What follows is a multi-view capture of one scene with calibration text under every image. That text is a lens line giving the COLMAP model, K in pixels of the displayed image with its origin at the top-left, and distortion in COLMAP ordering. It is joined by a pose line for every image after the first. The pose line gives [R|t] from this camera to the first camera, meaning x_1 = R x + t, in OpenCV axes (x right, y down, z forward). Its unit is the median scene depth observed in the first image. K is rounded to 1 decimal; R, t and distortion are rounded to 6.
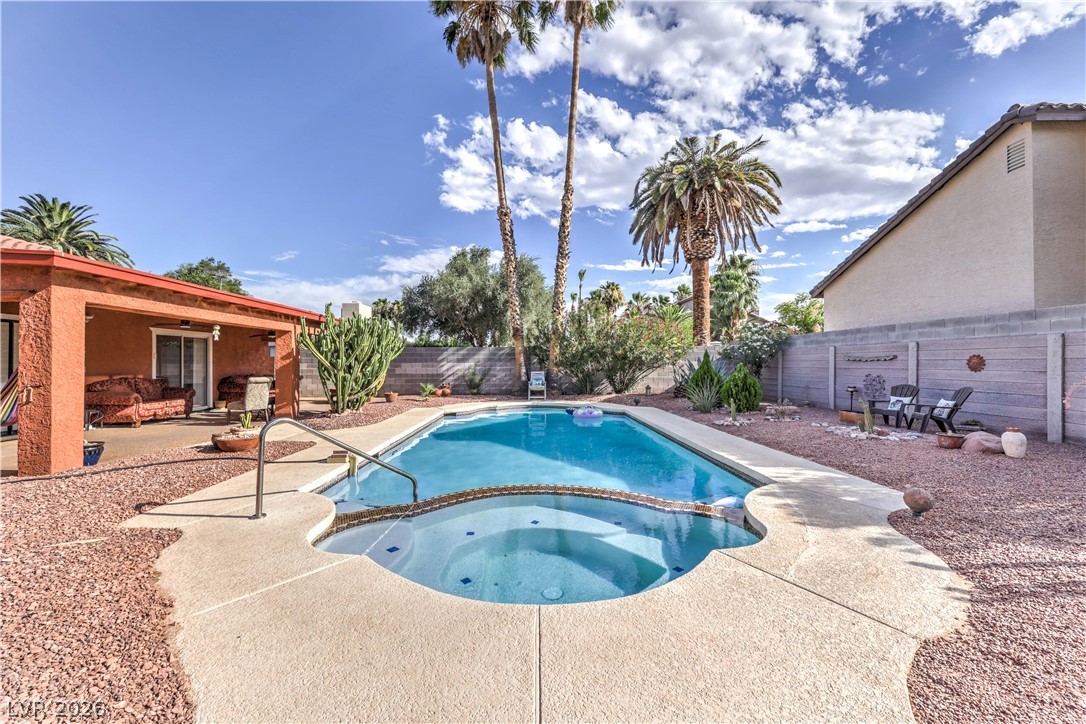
lens RADIAL K [[455.8, 0, 547.3], [0, 455.8, 364.1], [0, 0, 1]] dist [0.006247, 0.000353]
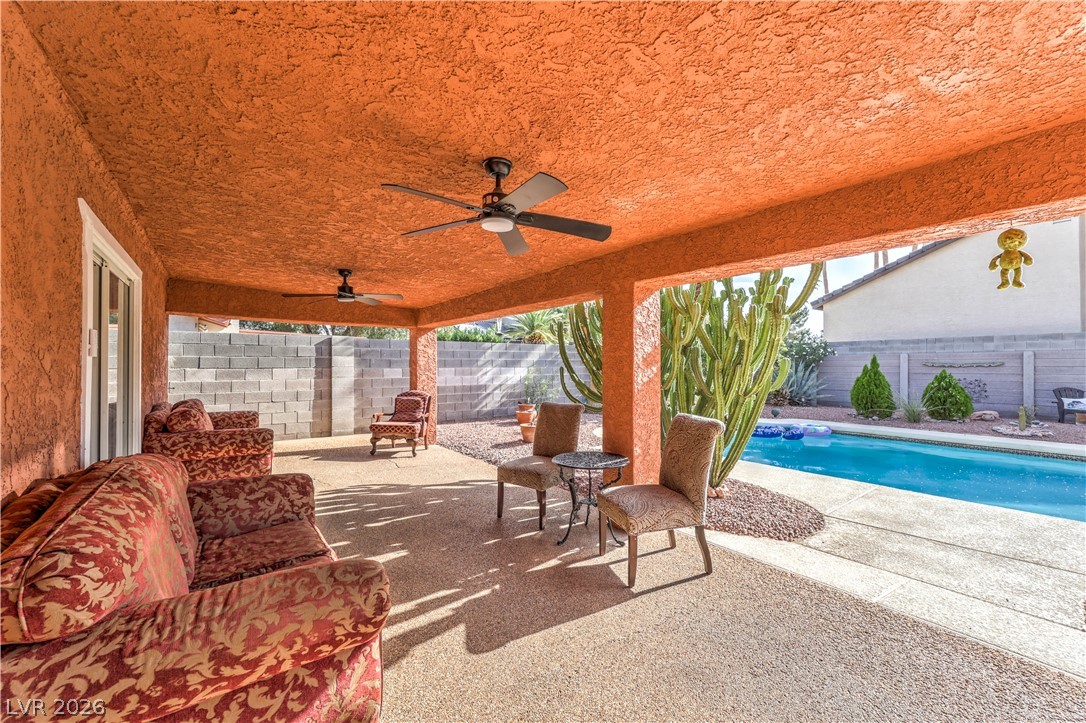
lens RADIAL K [[455.8, 0, 538.3], [0, 455.8, 361.6], [0, 0, 1]] dist [0.006247, 0.000353]
pose [[0.789224, 0.006311, 0.614073, -0.862068], [0.000355, 0.999942, -0.010734, -0.007073], [-0.614105, 0.008690, 0.789176, 0.728913]]
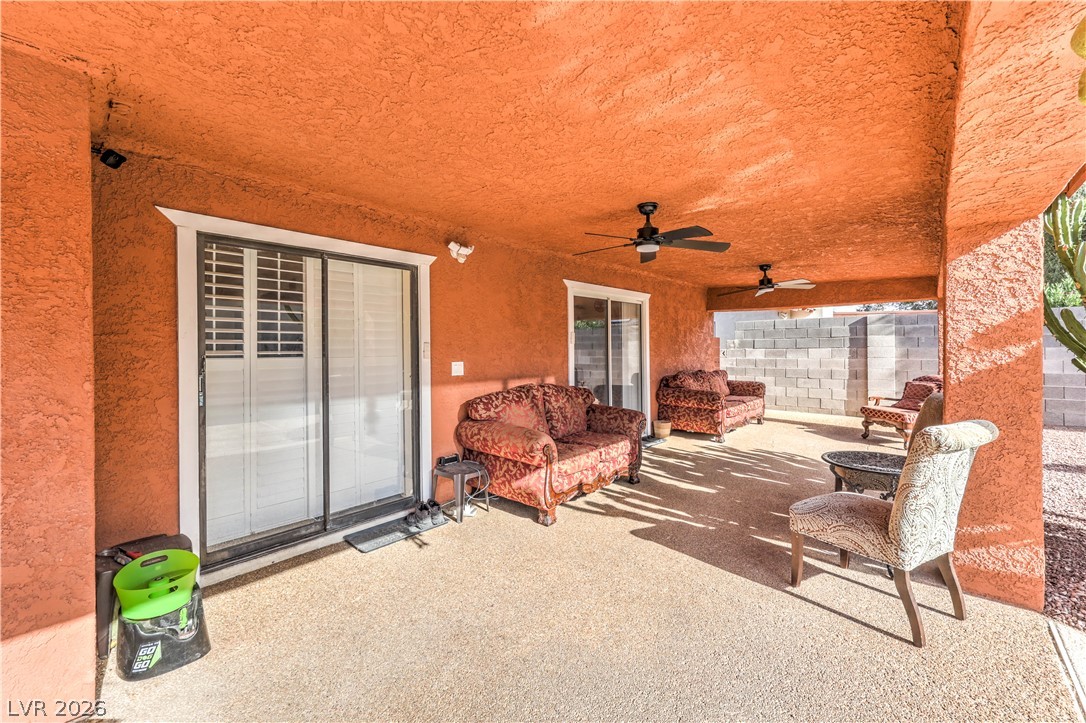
lens RADIAL K [[455.8, 0, 517.9], [0, 455.8, 349.6], [0, 0, 1]] dist [0.006247, 0.000353]
pose [[0.707384, -0.001740, -0.706827, -0.558540], [0.005346, 0.999982, 0.002889, -0.007196], [0.706809, -0.005822, 0.707380, 0.619065]]
